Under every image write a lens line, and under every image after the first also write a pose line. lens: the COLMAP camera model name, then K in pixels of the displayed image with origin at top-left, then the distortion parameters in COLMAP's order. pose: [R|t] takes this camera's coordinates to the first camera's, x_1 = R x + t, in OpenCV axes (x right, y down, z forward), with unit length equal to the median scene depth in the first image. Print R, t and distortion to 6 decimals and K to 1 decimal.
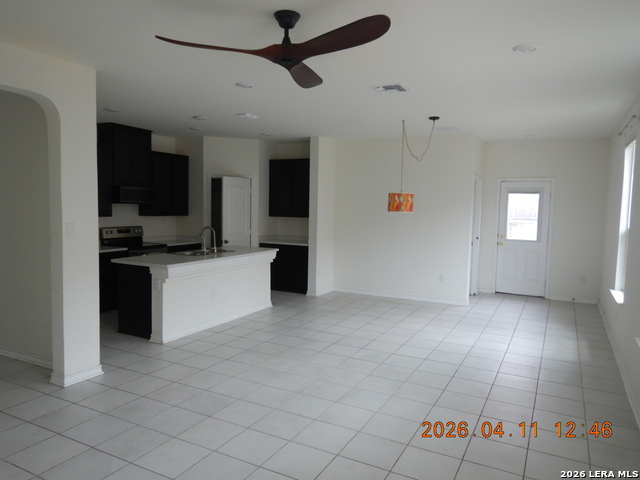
lens RADIAL K [[456.8, 0, 320.0], [0, 456.8, 240.0], [0, 0, 1]] dist [0.009405, 0.002741]
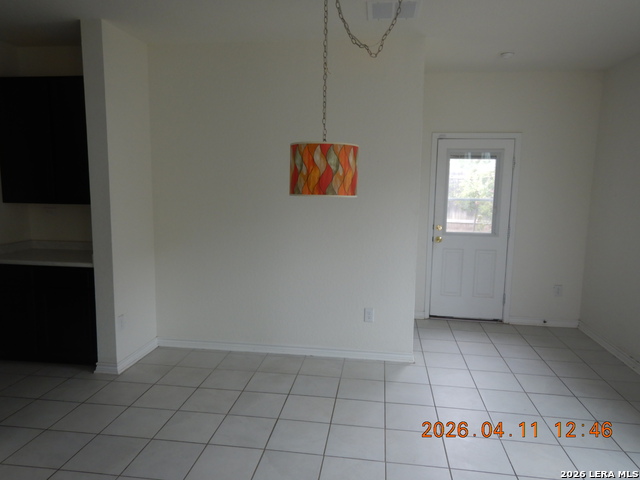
lens RADIAL K [[429.0, 0, 312.1], [0, 429.0, 238.6], [0, 0, 1]] dist [0.004666, 0.000564]
pose [[0.940405, -0.049134, 0.336487, 0.037742], [0.027055, 0.997180, 0.069998, -0.040215], [-0.338977, -0.056723, 0.939083, 0.527354]]
